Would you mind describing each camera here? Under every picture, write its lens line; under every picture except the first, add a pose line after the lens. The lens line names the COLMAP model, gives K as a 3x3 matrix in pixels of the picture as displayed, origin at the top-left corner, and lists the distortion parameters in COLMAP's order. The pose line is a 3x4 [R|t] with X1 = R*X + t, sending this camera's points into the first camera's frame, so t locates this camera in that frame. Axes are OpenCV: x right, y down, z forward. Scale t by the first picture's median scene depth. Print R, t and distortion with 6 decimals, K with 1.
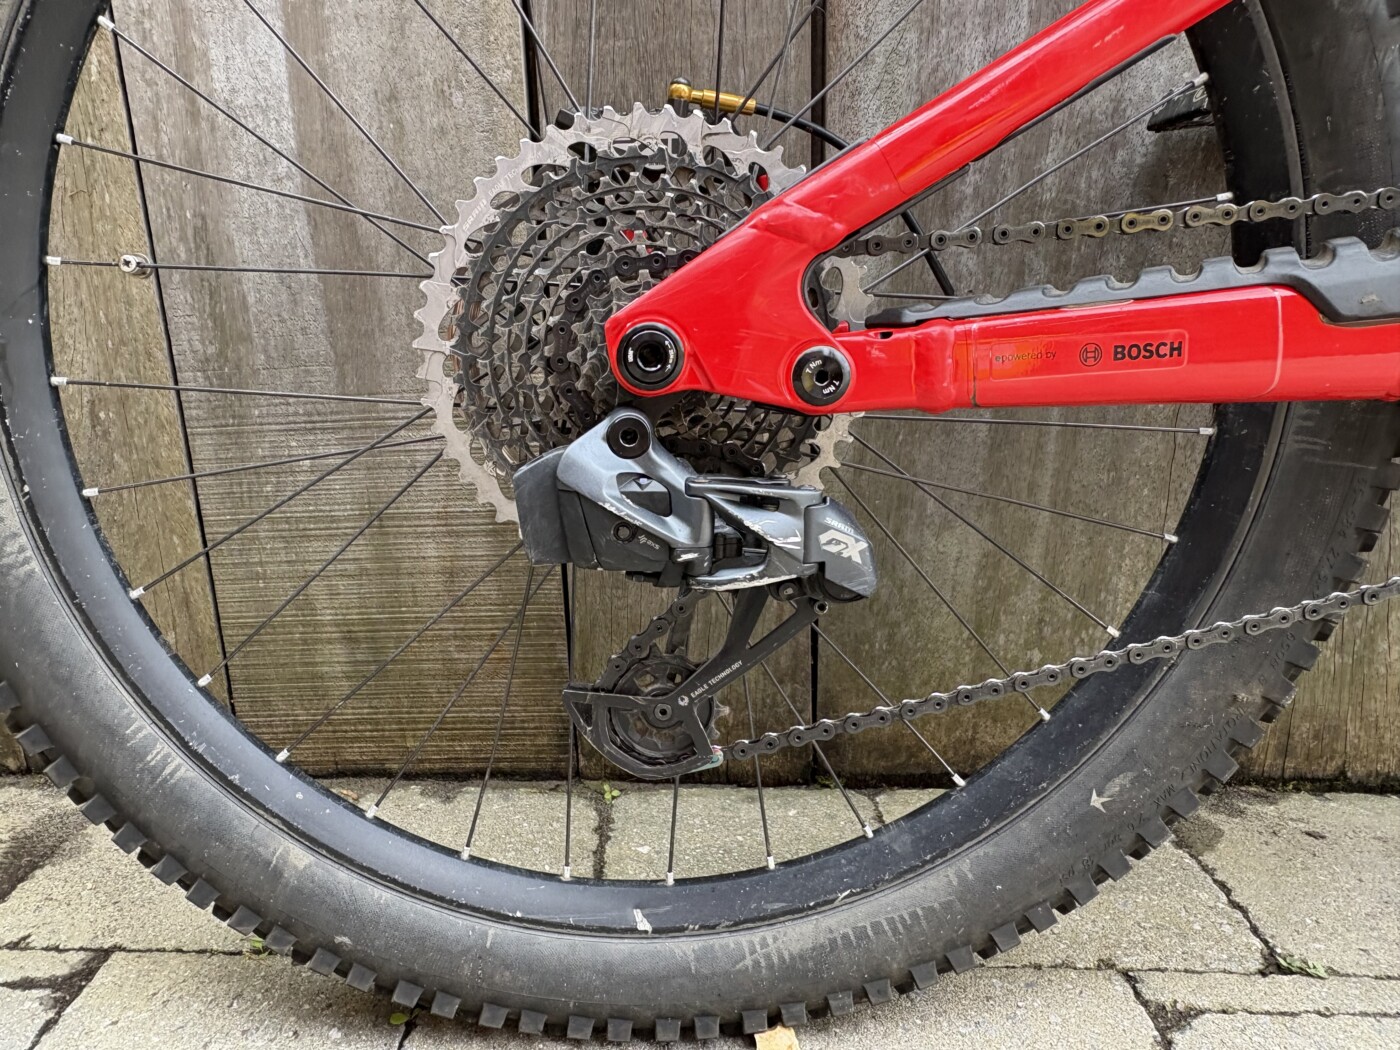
lens RADIAL K [[985.2, 0, 701.1], [0, 985.2, 523.2], [0, 0, 1]] dist [-0.005613, -0.002963]
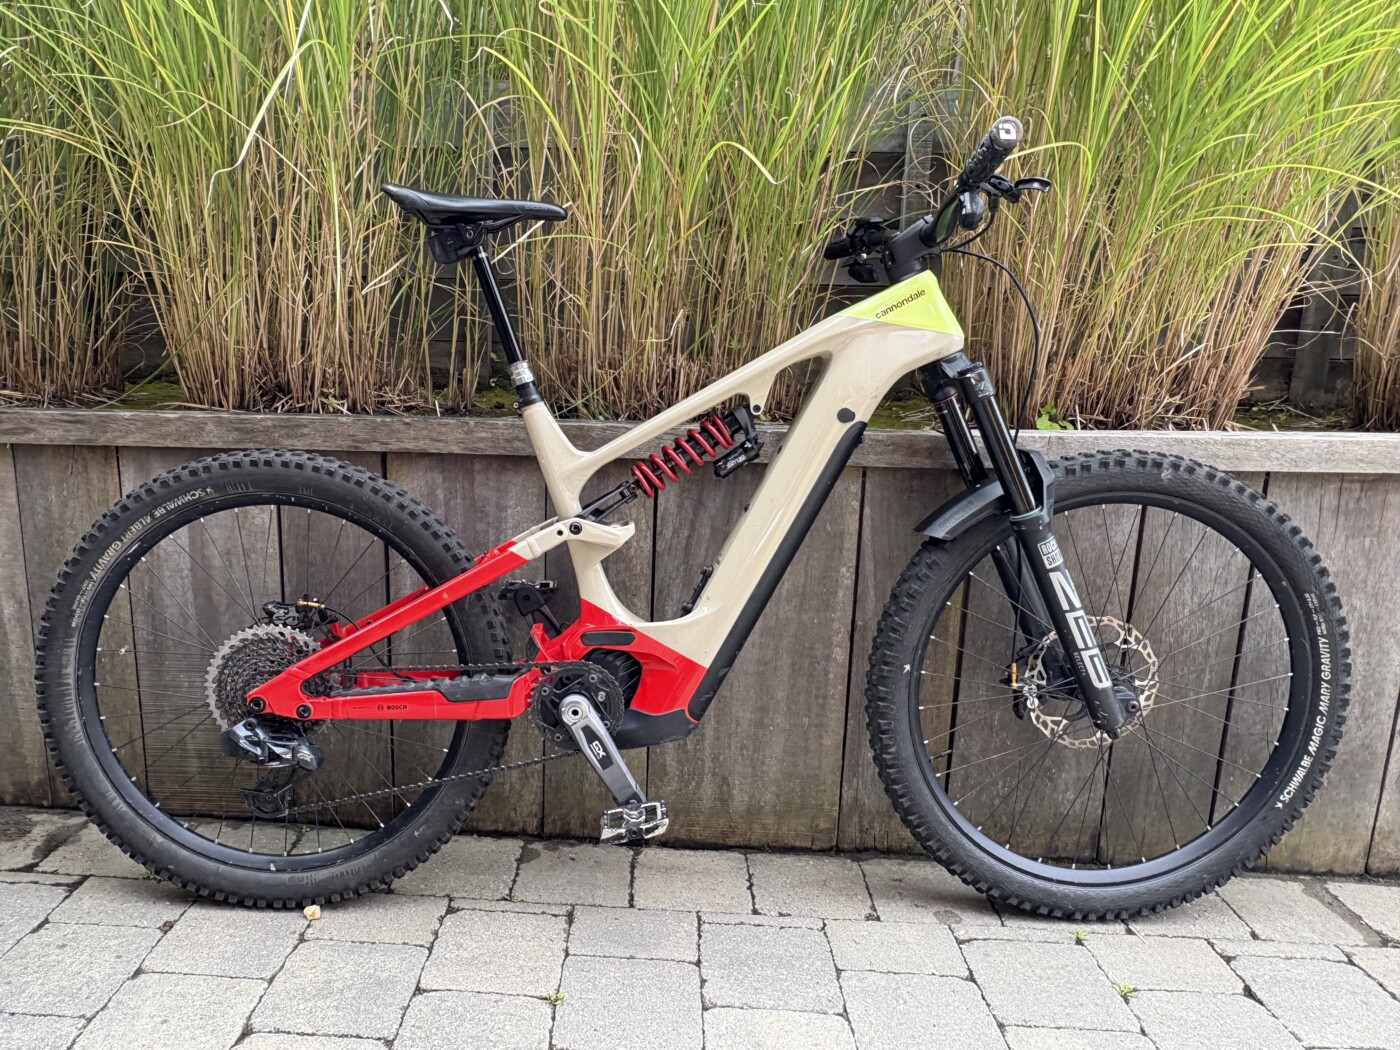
lens RADIAL K [[985.2, 0, 703.6], [0, 985.2, 530.2], [0, 0, 1]] dist [-0.005613, -0.002963]
pose [[0.997683, 0.060628, 0.030863, 1.147880], [-0.058412, 0.995957, -0.068243, -0.516855], [-0.034876, 0.066282, 0.997191, -2.209785]]
